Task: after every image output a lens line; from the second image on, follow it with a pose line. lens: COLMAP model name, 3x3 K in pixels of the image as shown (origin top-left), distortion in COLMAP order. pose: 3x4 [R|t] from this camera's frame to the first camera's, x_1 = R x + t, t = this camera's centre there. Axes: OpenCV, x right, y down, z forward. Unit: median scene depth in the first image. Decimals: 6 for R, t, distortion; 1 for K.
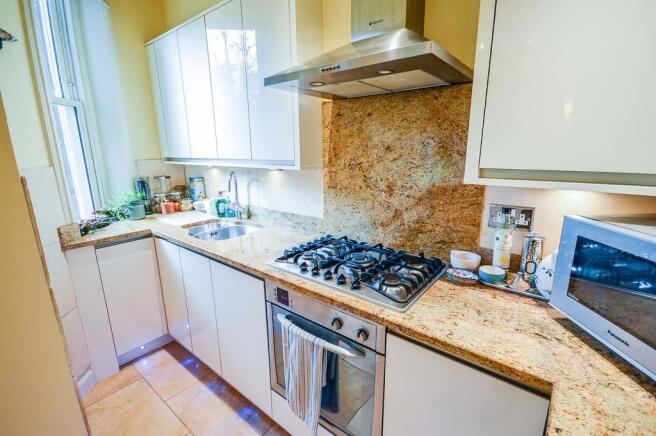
lens RADIAL K [[301.8, 0, 329.3], [0, 301.8, 220.8], [0, 0, 1]] dist [-0.000015, -0.000246]
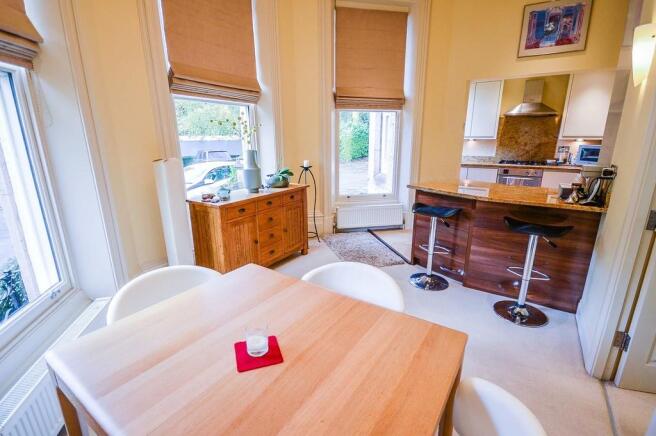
lens RADIAL K [[301.8, 0, 329.3], [0, 301.8, 220.8], [0, 0, 1]] dist [-0.000015, -0.000246]
pose [[0.996396, -0.018242, 0.082840, -2.426782], [0.016059, 0.999508, 0.026943, 0.662872], [-0.083291, -0.025516, 0.996199, -2.351055]]
